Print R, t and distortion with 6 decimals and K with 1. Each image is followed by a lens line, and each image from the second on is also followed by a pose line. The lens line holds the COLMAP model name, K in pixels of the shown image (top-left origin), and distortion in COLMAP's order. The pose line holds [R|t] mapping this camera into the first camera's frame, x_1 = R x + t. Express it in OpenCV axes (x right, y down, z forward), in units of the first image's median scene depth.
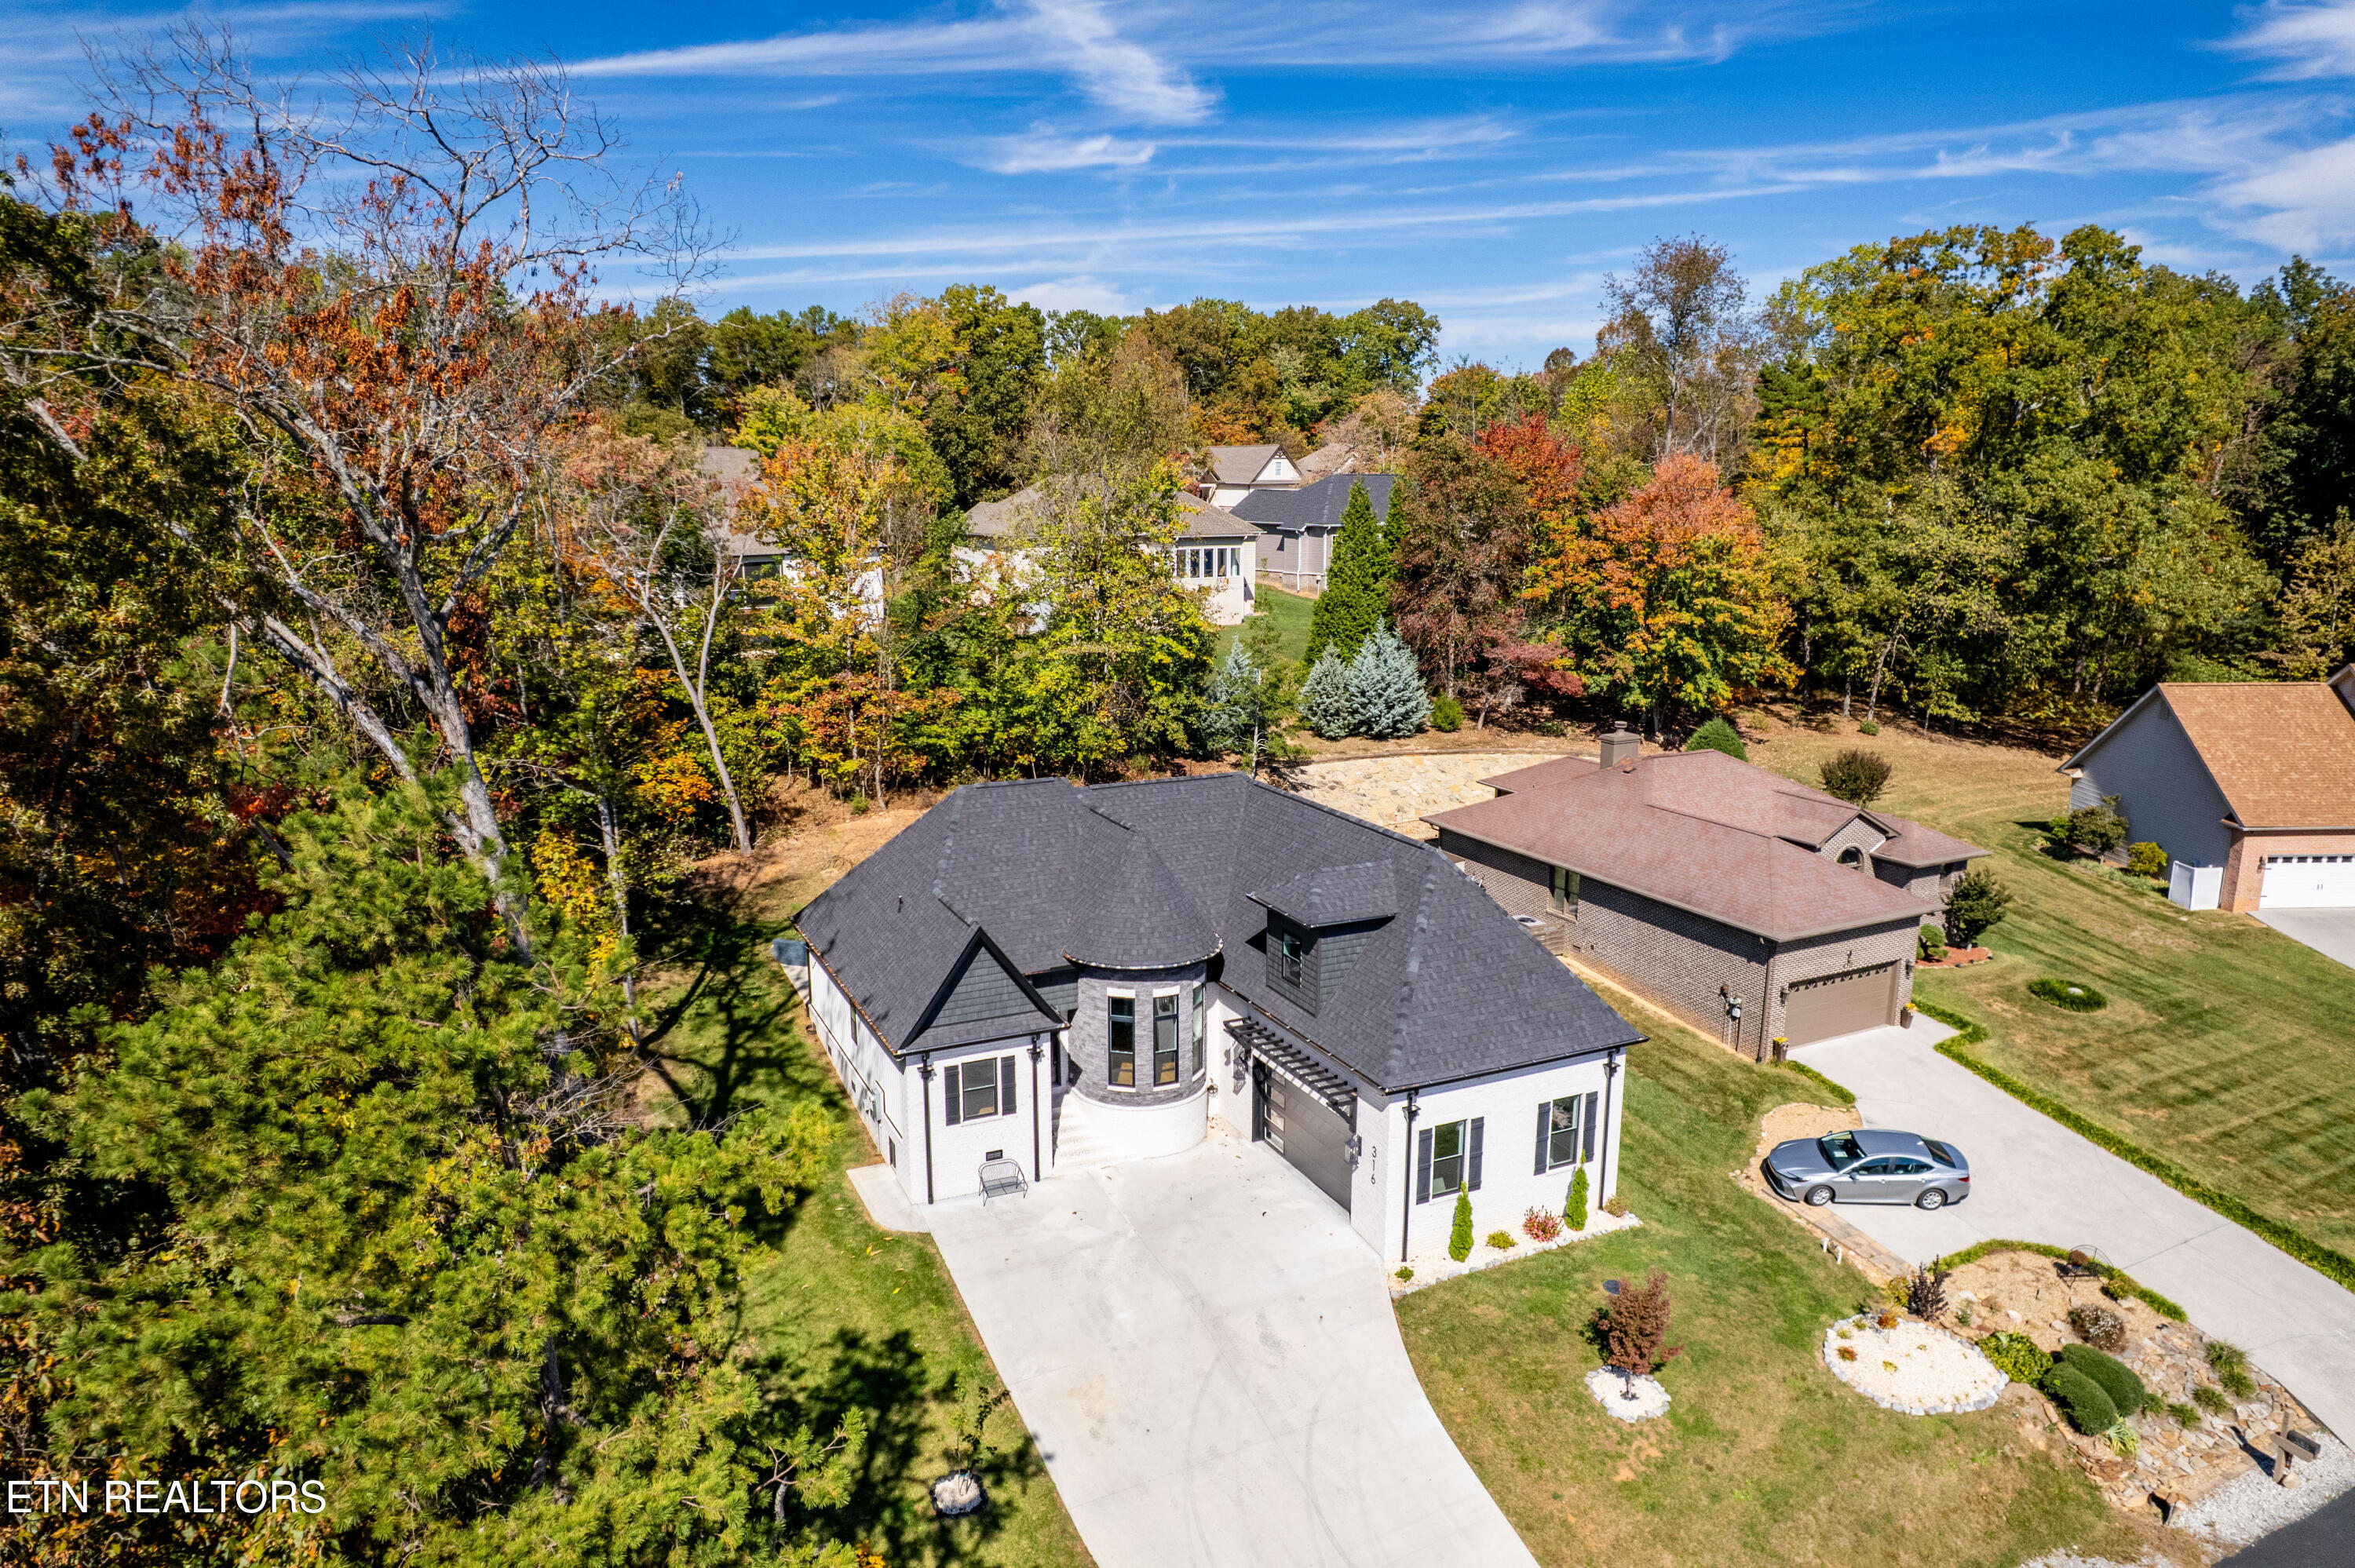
lens RADIAL K [[1542.0, 0, 1177.5], [0, 1542.0, 784.0], [0, 0, 1]] dist [-0.075618, 0.066914]
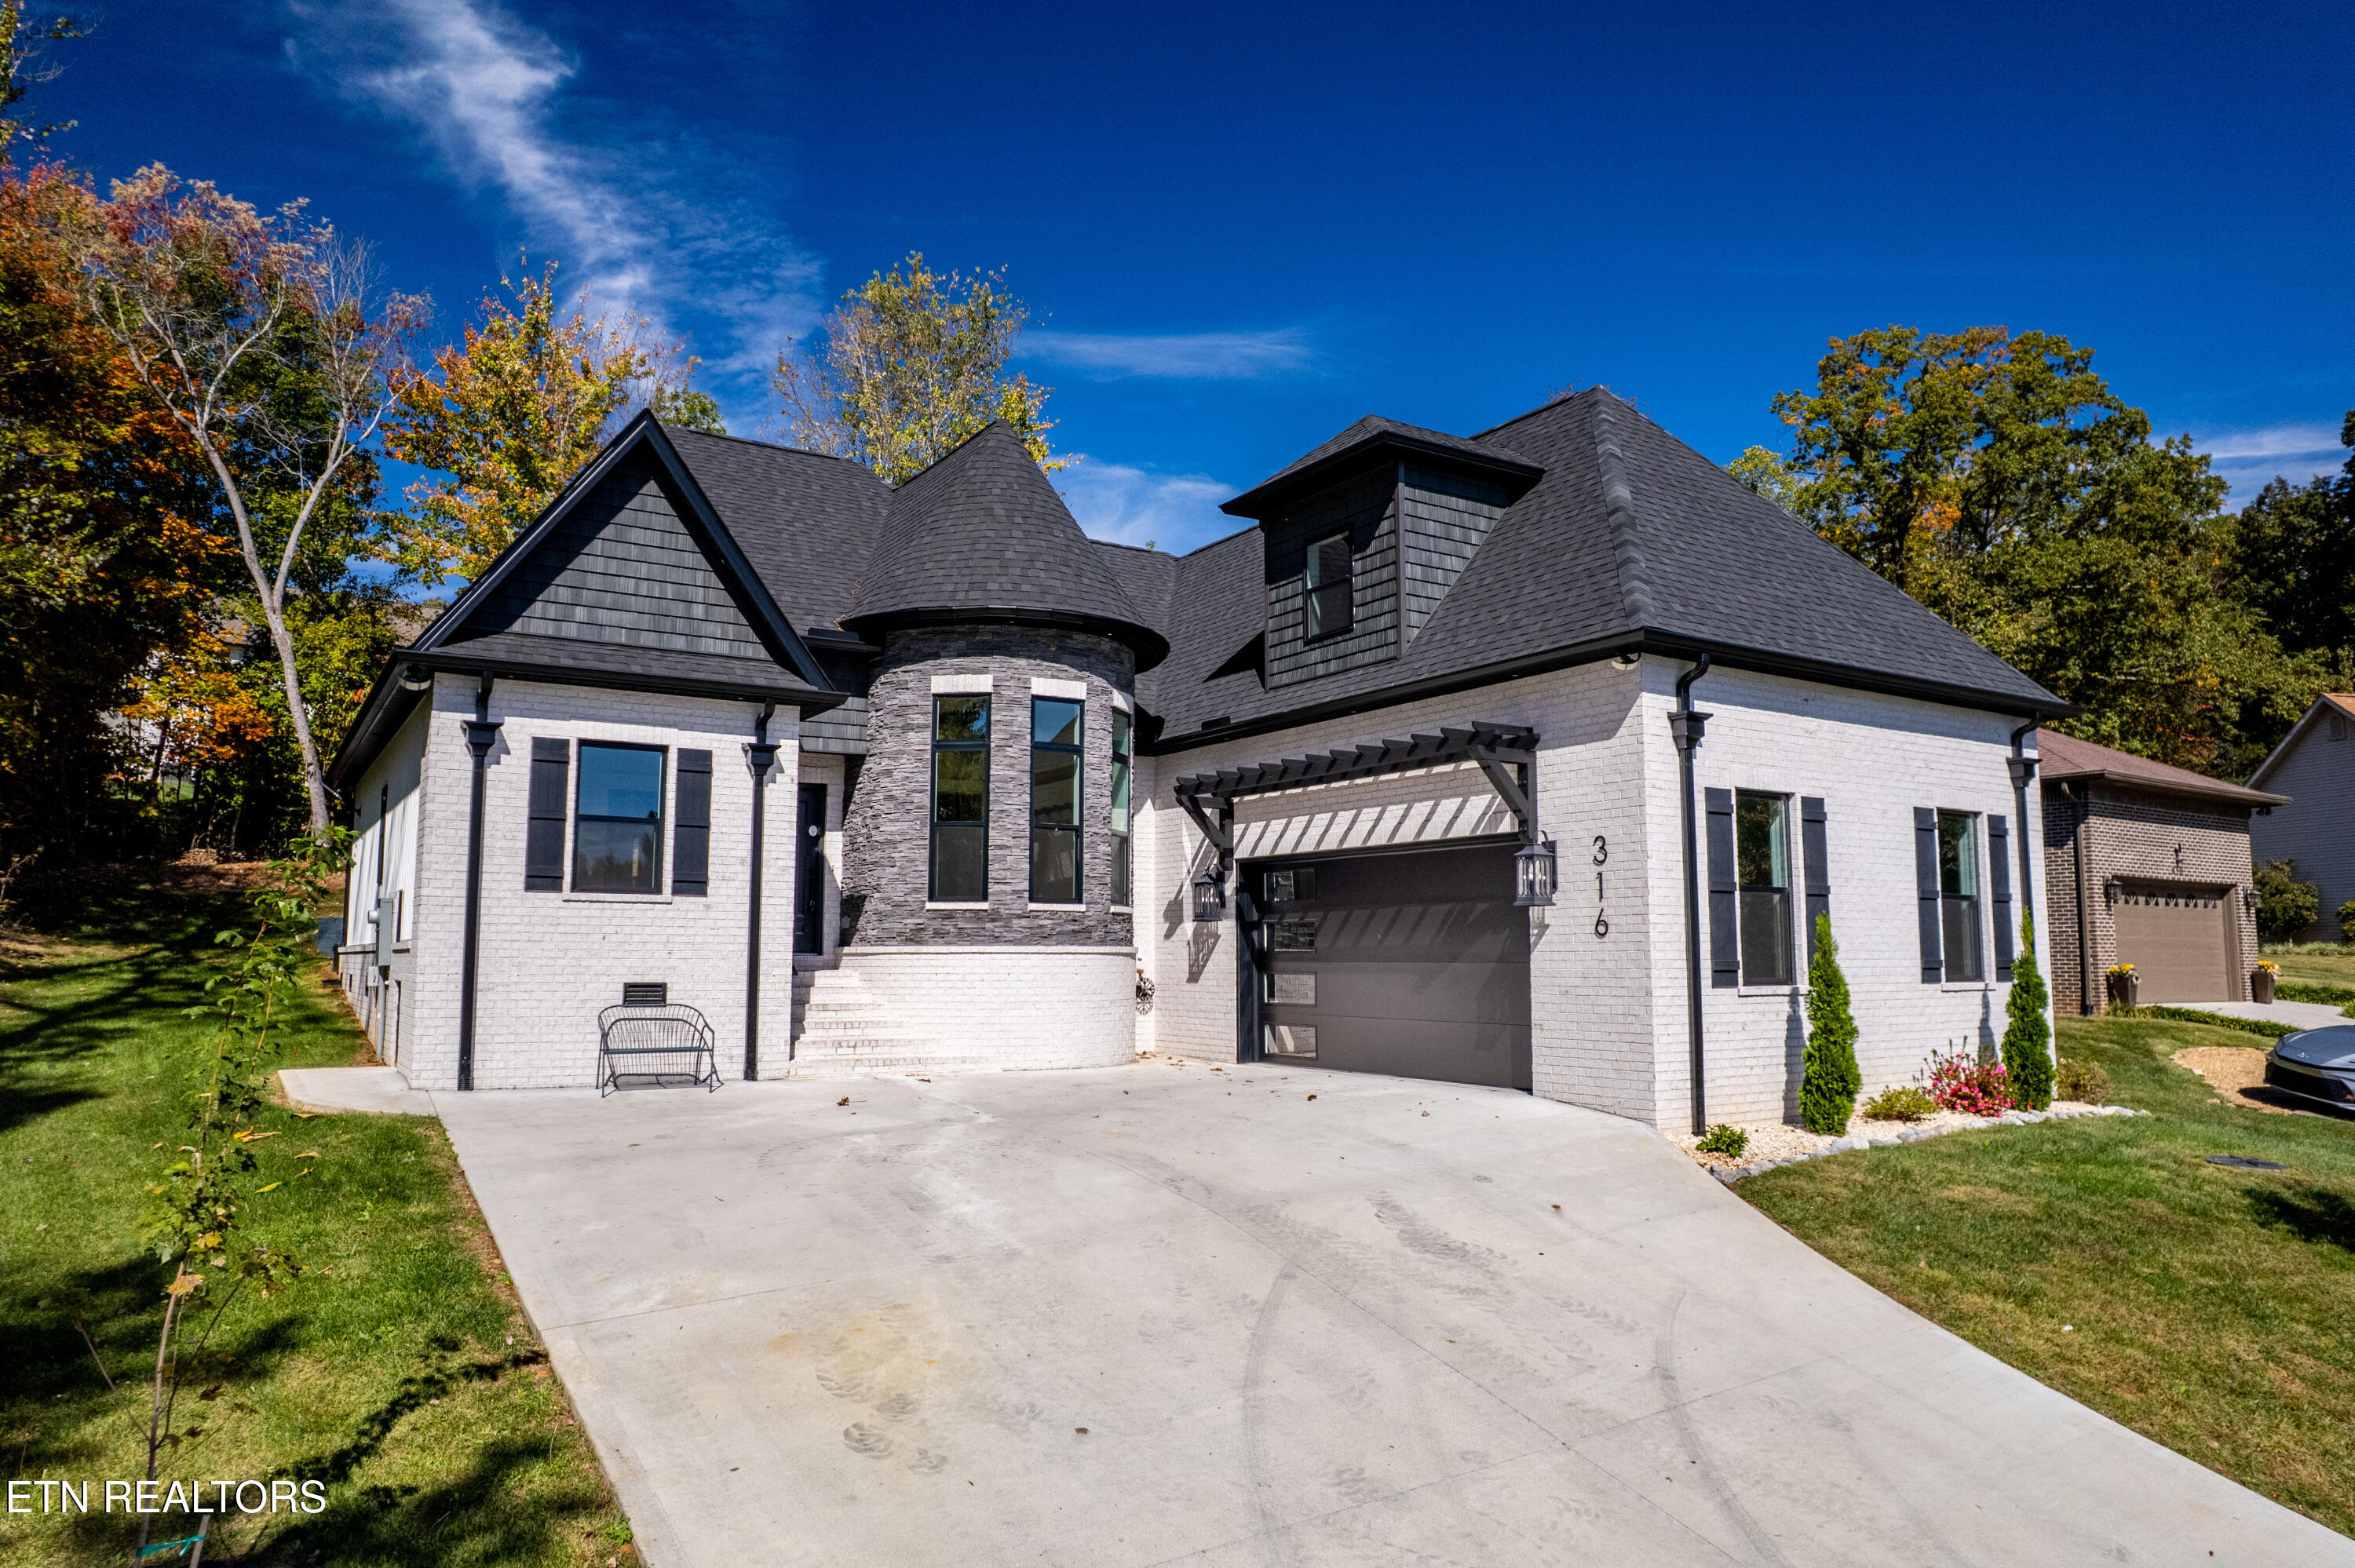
lens RADIAL K [[1534.2, 0, 1187.0], [0, 1534.2, 785.3], [0, 0, 1]] dist [-0.069884, 0.054975]
pose [[0.991730, 0.015324, 0.127421, -0.029668], [0.025934, 0.948434, -0.315911, 0.335643], [-0.125692, 0.316603, 0.940194, 0.608810]]
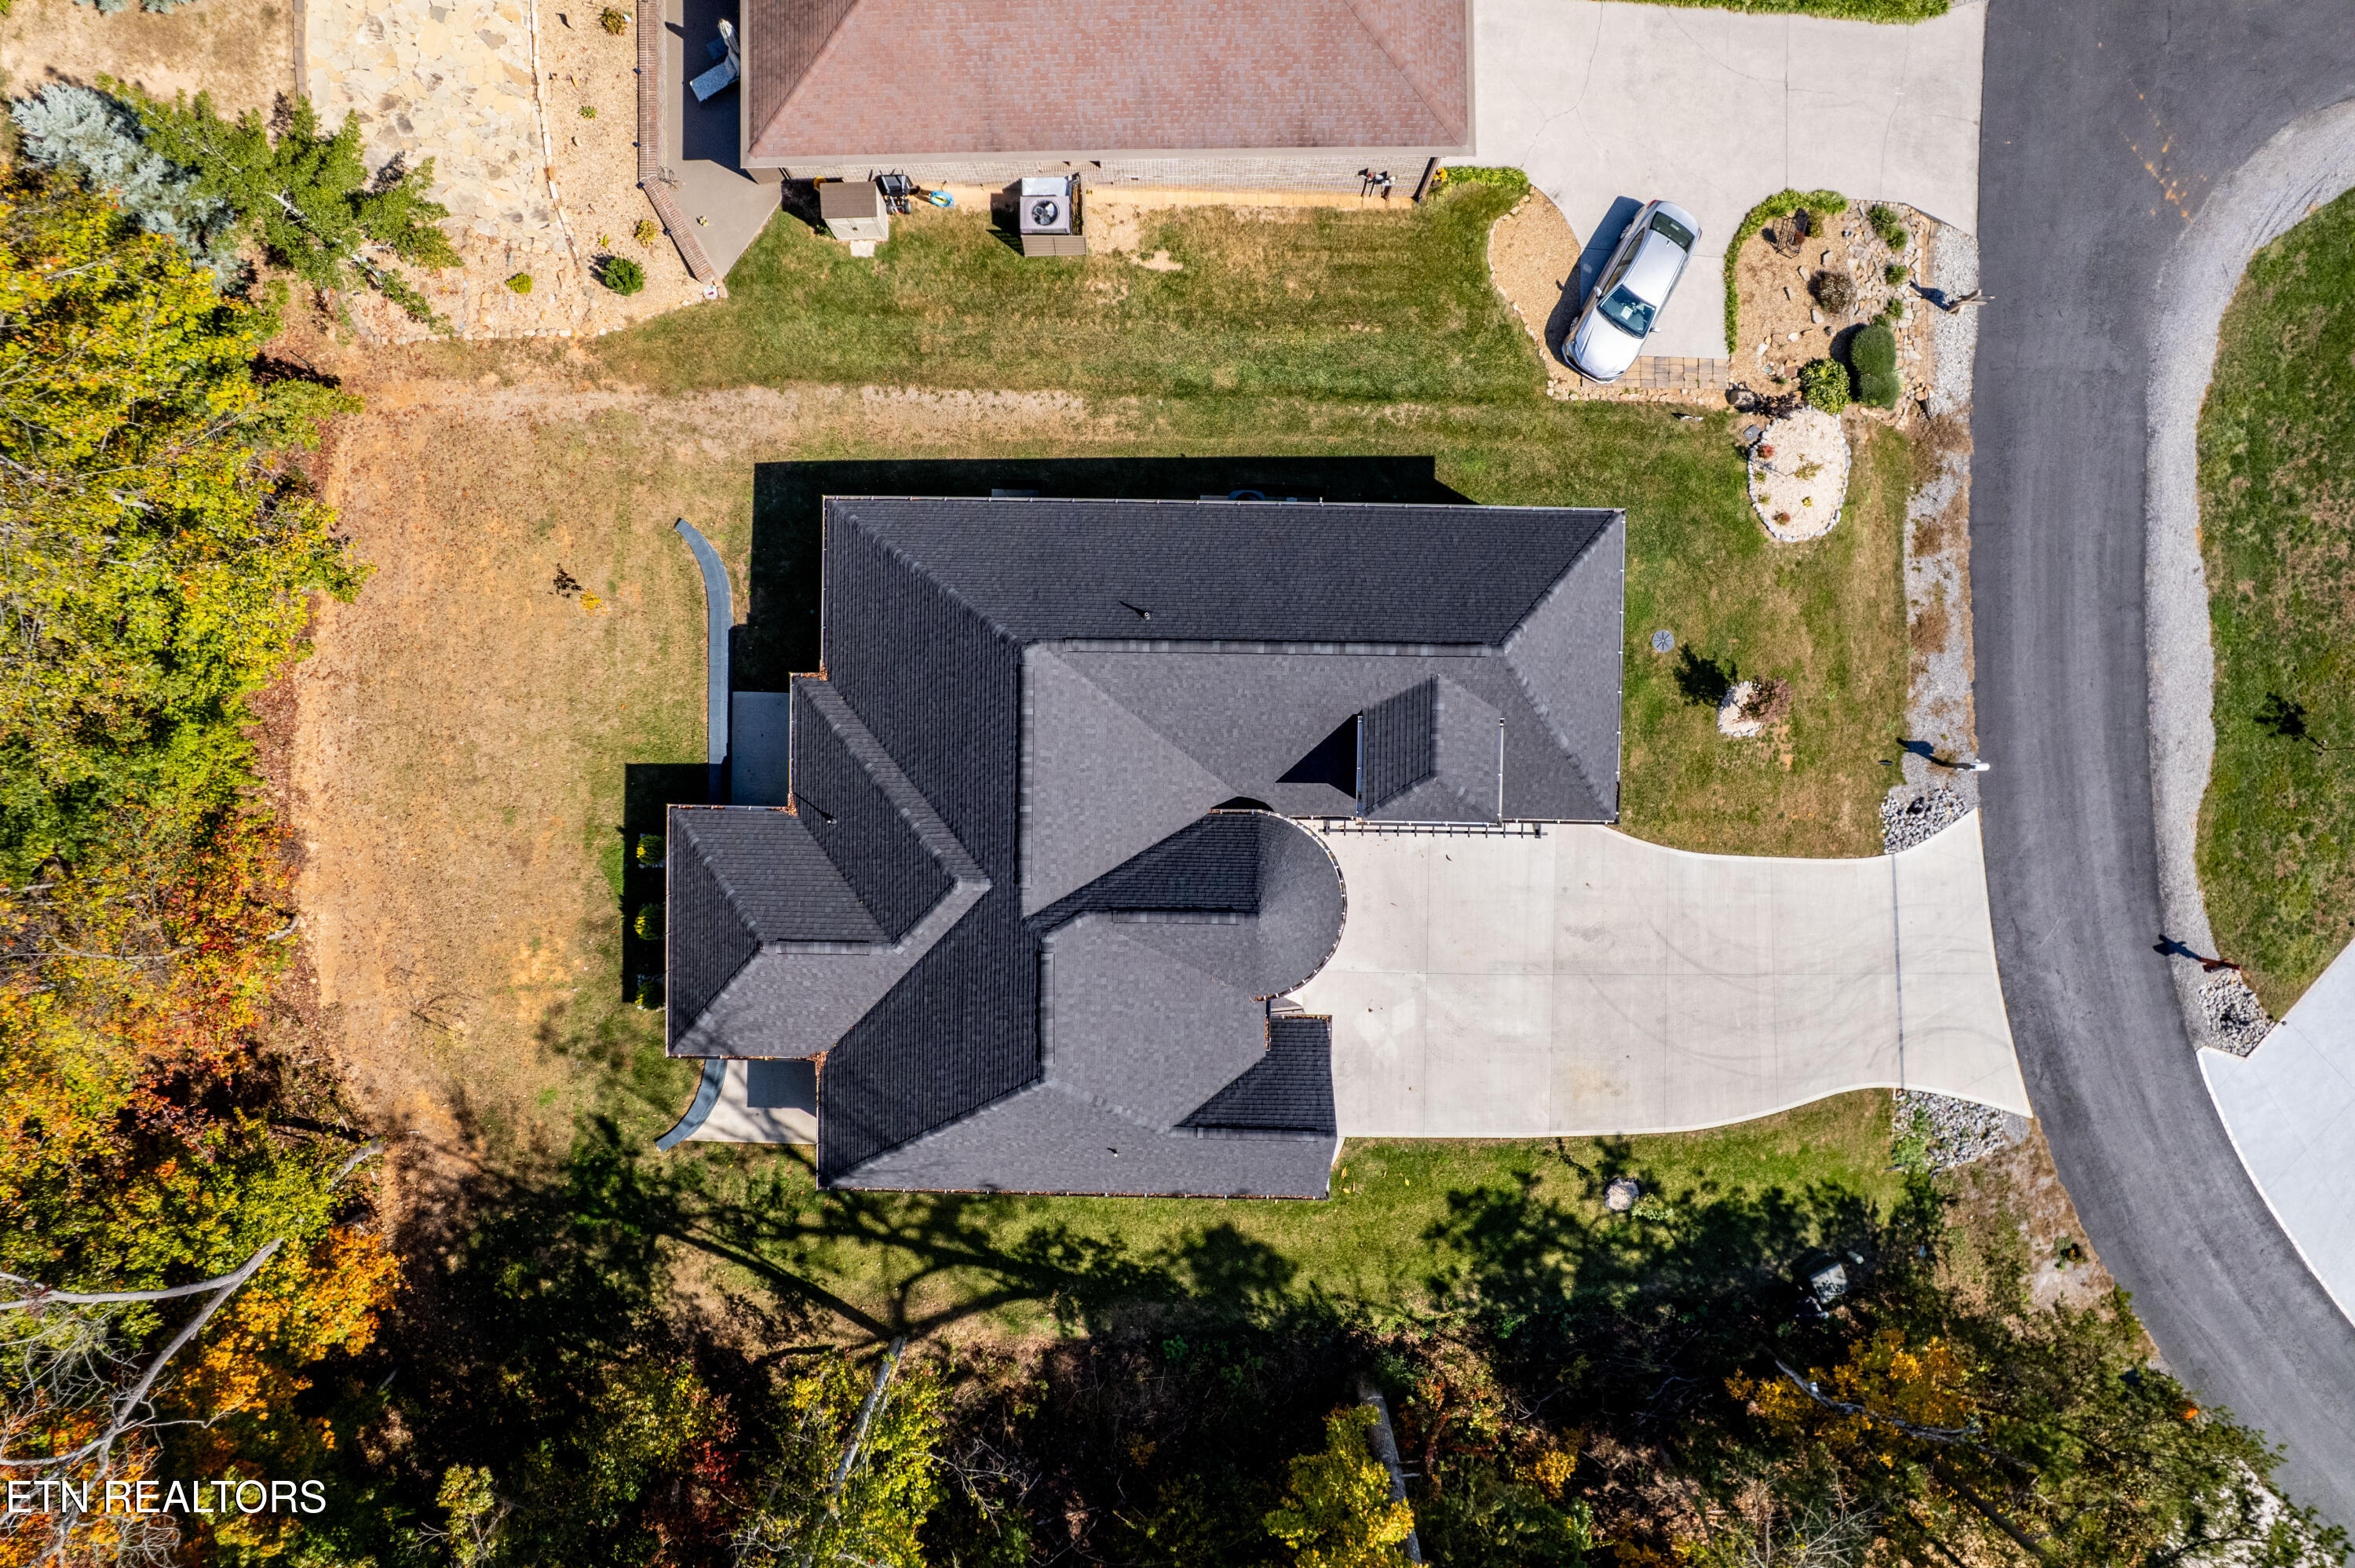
lens RADIAL K [[1534.2, 0, 1187.0], [0, 1534.2, 785.3], [0, 0, 1]] dist [-0.069884, 0.054975]
pose [[0.442304, -0.896850, -0.005251, 0.027811], [0.184085, 0.085053, 0.979224, -0.825813], [-0.877770, -0.434081, 0.202715, 0.960805]]
